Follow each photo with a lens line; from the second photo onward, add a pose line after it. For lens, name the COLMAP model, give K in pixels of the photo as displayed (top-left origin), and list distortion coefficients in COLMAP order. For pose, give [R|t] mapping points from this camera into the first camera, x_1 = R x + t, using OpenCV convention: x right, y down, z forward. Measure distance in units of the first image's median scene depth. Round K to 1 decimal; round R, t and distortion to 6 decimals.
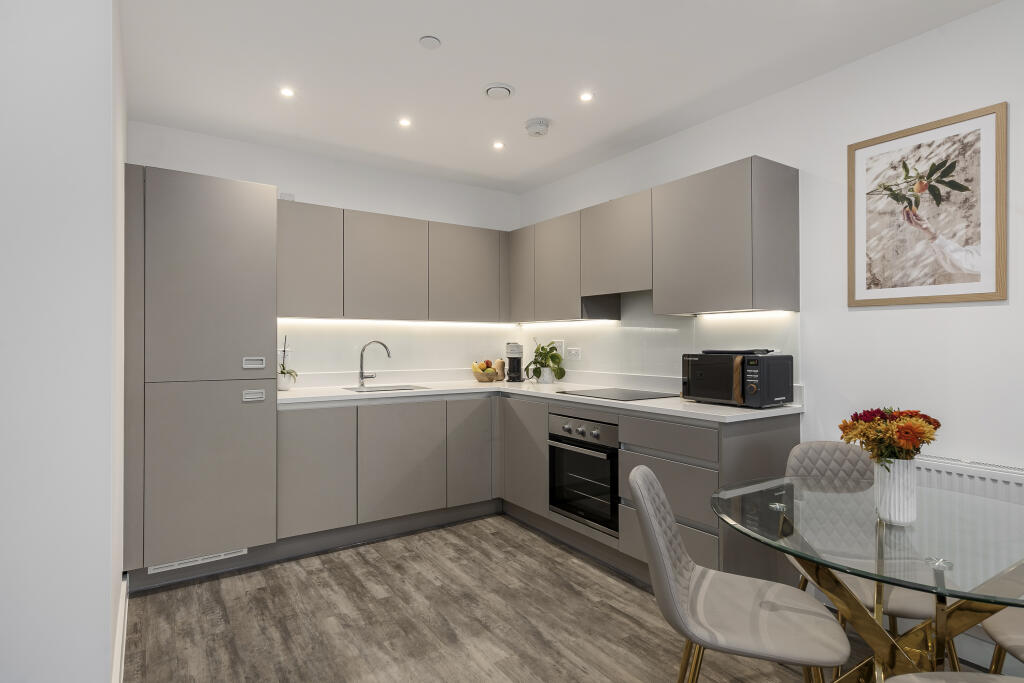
lens RADIAL K [[541.8, 0, 513.3], [0, 541.8, 339.4], [0, 0, 1]] dist [0.006688, 0.000626]
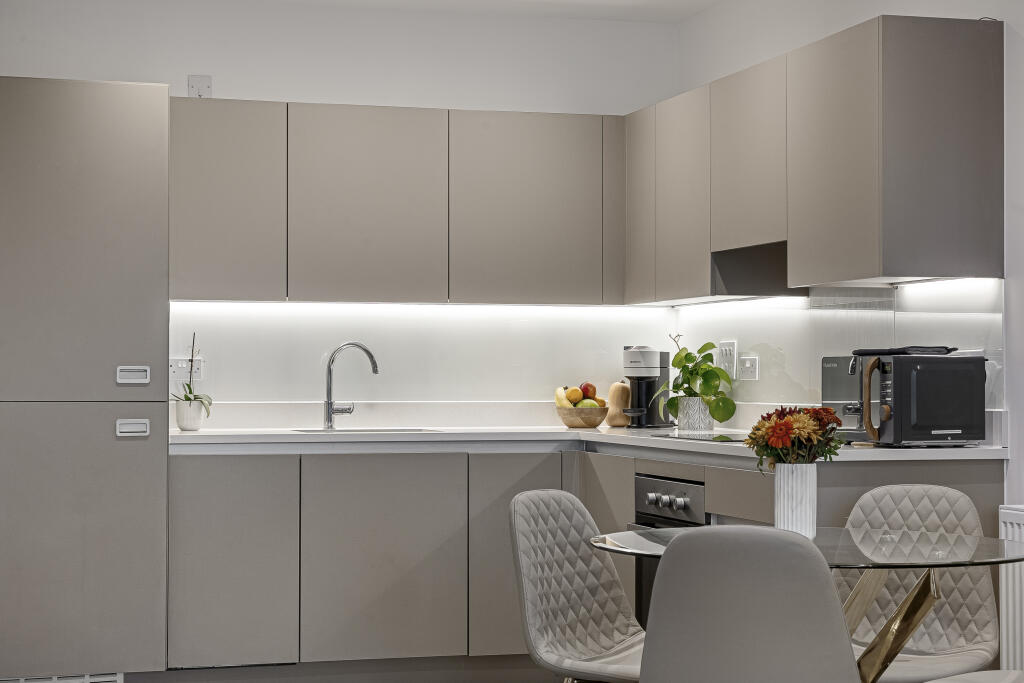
lens RADIAL K [[1949.5, 0, 513.6], [0, 1949.5, 351.7], [0, 0, 1]] dist [0.077301, 0.000000]
pose [[0.953886, -0.005555, -0.300117, 0.669761], [0.003335, 0.999963, -0.007908, 0.039230], [0.300150, 0.006543, 0.953870, -1.100172]]
